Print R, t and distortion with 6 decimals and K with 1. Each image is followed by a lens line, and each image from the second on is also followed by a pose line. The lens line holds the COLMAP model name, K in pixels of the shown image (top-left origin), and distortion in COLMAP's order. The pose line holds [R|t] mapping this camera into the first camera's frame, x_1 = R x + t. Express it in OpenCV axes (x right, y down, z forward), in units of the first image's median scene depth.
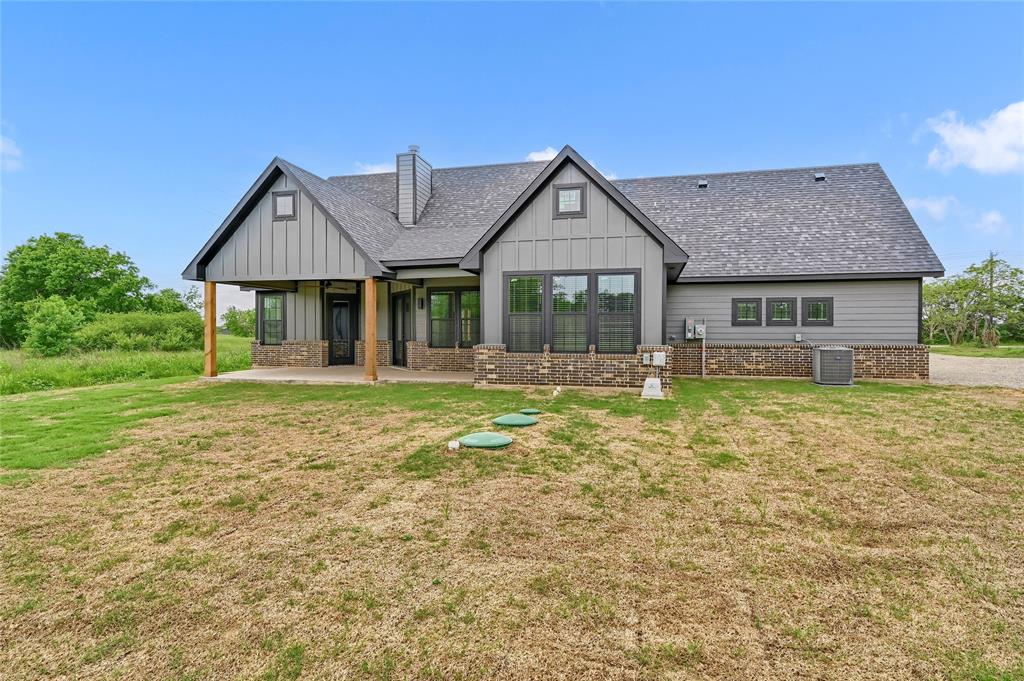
lens RADIAL K [[428.8, 0, 509.6], [0, 428.8, 335.5], [0, 0, 1]] dist [-0.001019, 0.000019]
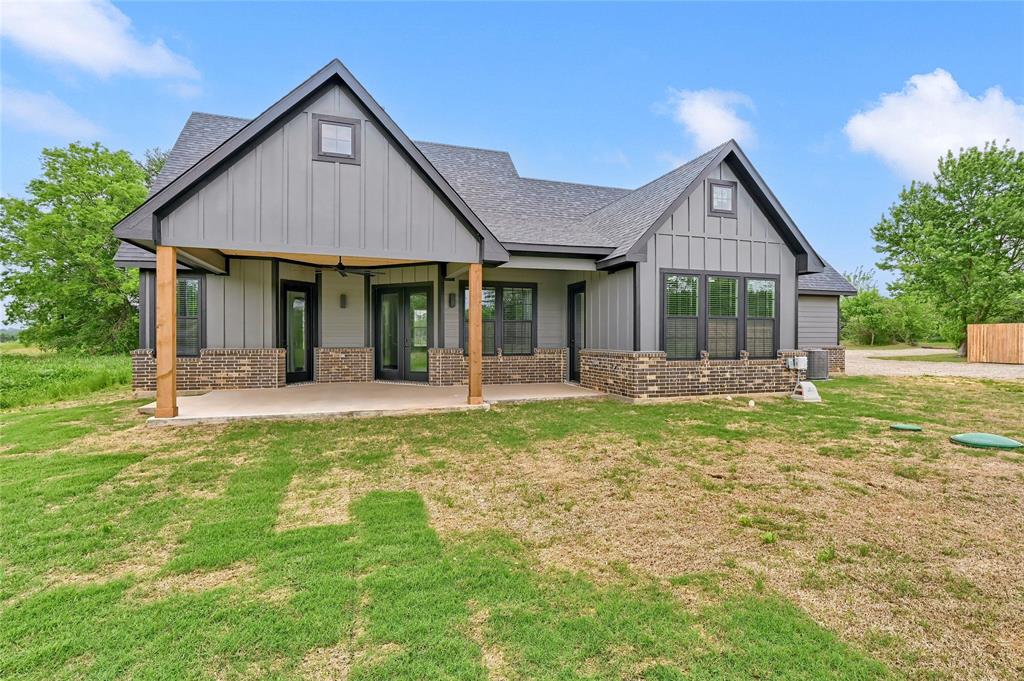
lens RADIAL K [[428.8, 0, 511.1], [0, 428.8, 336.2], [0, 0, 1]] dist [-0.001019, 0.000019]
pose [[0.886064, -0.000280, 0.463564, -0.691052], [0.002015, 0.999993, -0.003247, -0.007861], [-0.463559, 0.003811, 0.886058, 0.366048]]
